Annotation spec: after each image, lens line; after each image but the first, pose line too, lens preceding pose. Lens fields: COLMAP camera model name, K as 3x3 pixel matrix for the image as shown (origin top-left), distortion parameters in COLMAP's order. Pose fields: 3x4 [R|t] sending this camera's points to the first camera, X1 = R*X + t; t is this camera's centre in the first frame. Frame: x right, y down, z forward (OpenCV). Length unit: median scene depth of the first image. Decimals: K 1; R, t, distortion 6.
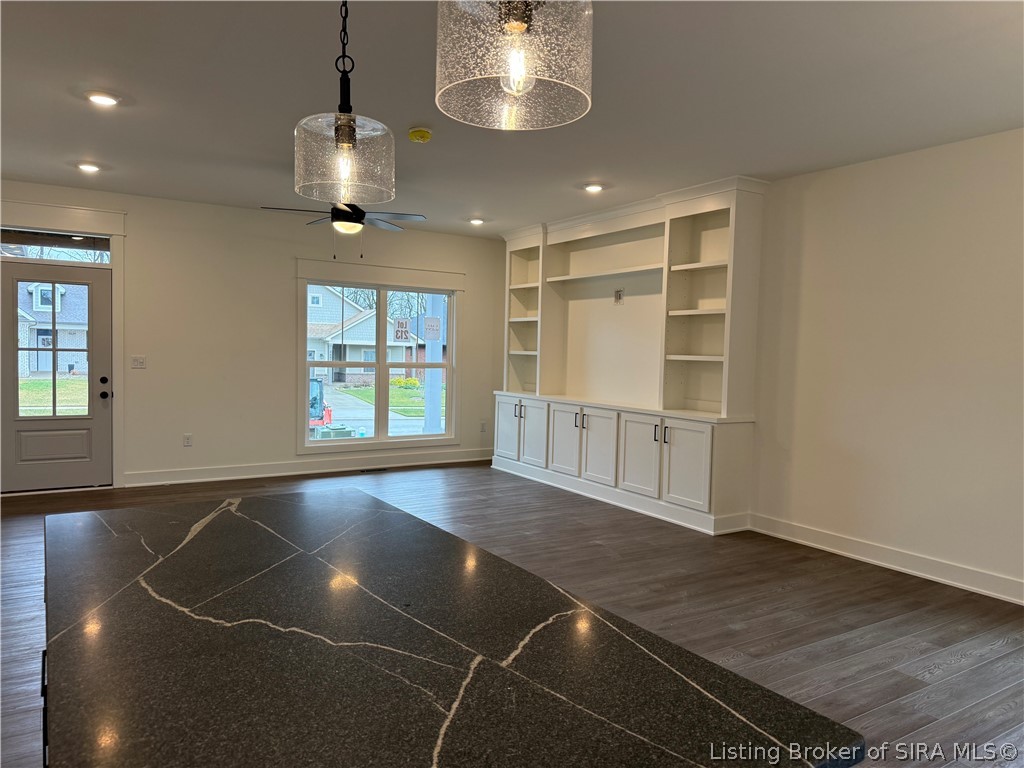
lens RADIAL K [[710.0, 0, 516.2], [0, 710.0, 385.7], [0, 0, 1]] dist [0.090824, -0.143049]
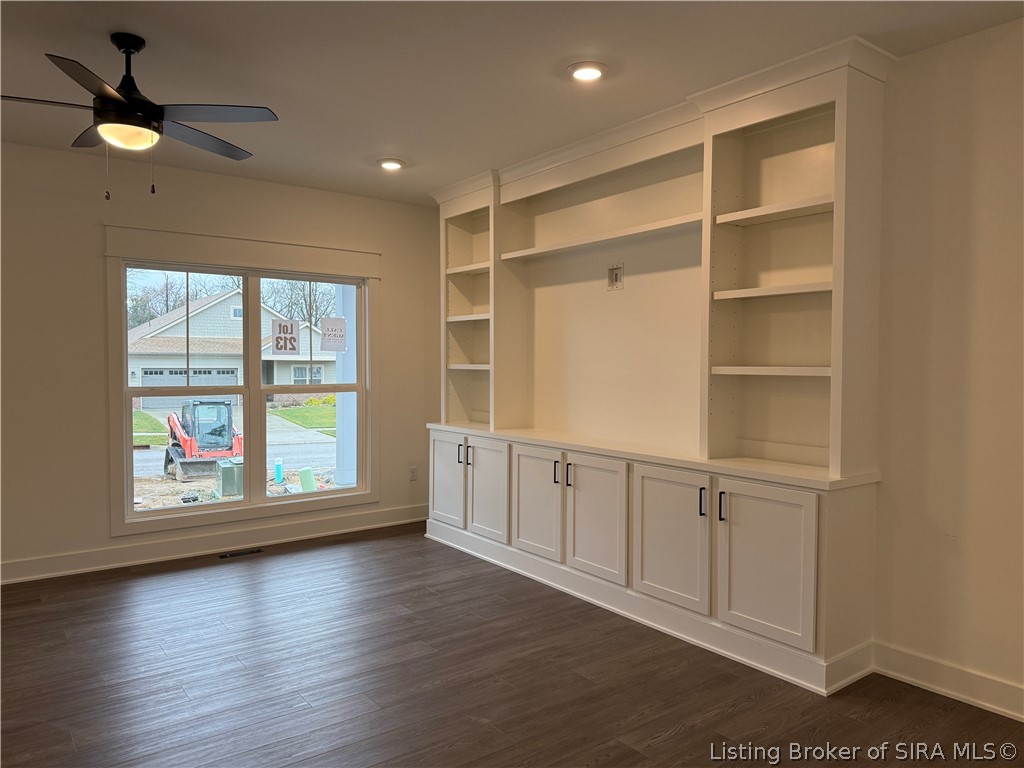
lens RADIAL K [[714.0, 0, 514.7], [0, 714.0, 386.0], [0, 0, 1]] dist [0.131826, -0.180075]
pose [[0.996921, -0.023280, 0.074878, 0.002209], [0.024522, 0.999576, -0.015703, -0.017514], [-0.074481, 0.017491, 0.997069, 0.337674]]
